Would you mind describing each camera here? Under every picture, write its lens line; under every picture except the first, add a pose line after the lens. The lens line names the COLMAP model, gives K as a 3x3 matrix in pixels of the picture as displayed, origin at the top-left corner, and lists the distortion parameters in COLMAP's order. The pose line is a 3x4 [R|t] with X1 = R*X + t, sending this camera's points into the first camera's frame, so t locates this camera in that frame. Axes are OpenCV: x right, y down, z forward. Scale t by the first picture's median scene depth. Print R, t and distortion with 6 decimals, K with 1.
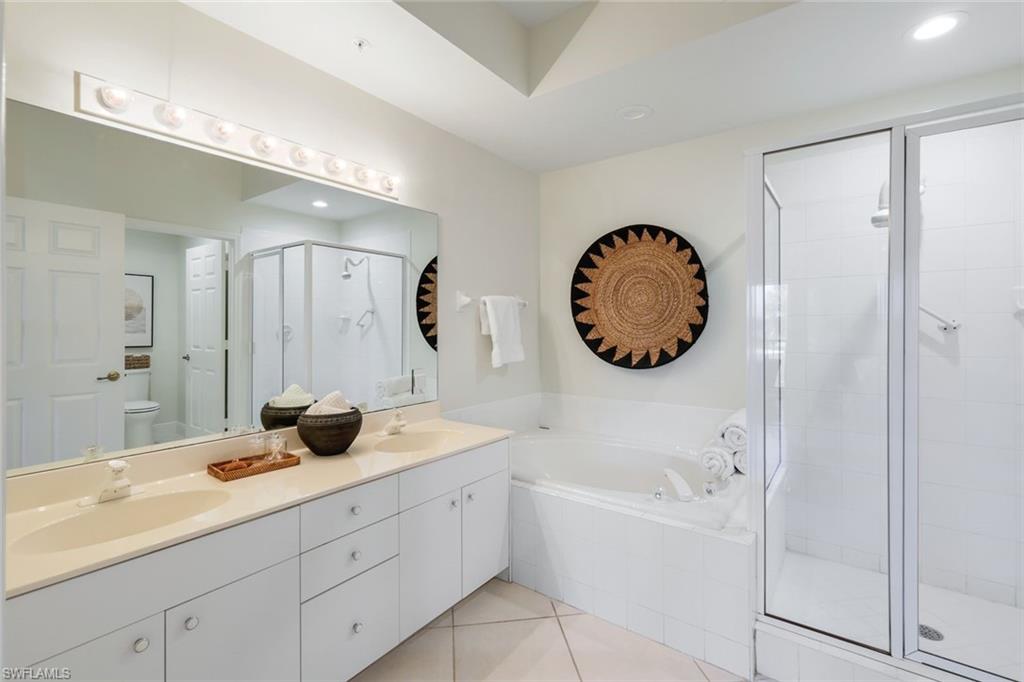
lens RADIAL K [[457.6, 0, 509.9], [0, 457.6, 333.3], [0, 0, 1]] dist [0.001353, 0.000240]
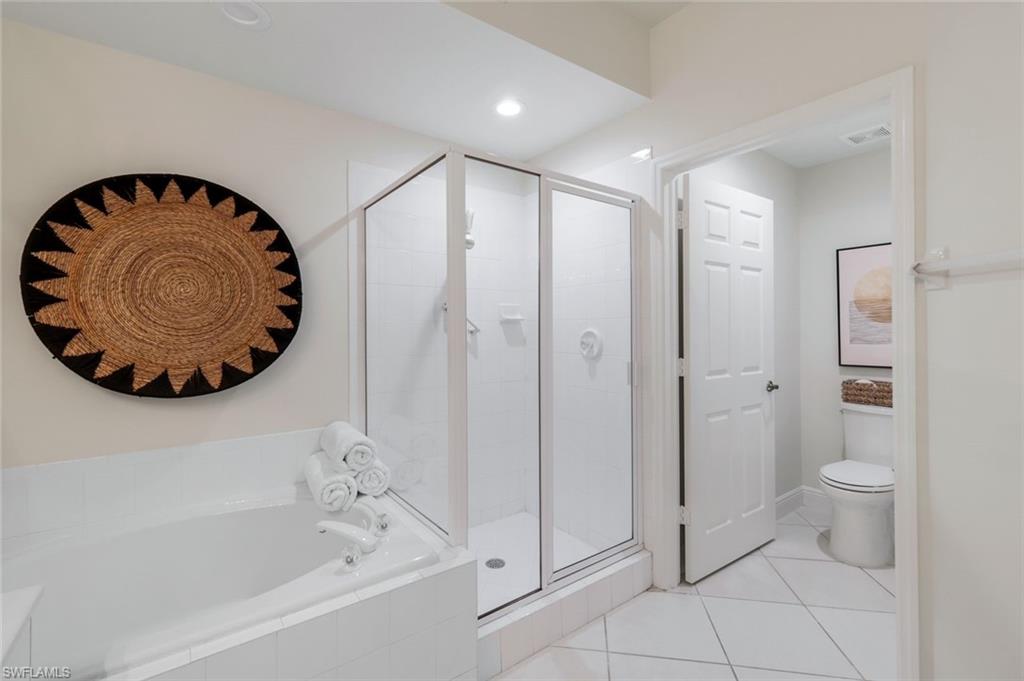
lens RADIAL K [[457.6, 0, 511.4], [0, 457.6, 332.3], [0, 0, 1]] dist [0.001353, 0.000240]
pose [[0.295973, -0.008544, 0.955158, -0.209023], [0.015798, 0.999867, 0.004048, -0.009623], [-0.955066, 0.013892, 0.296068, 0.359752]]
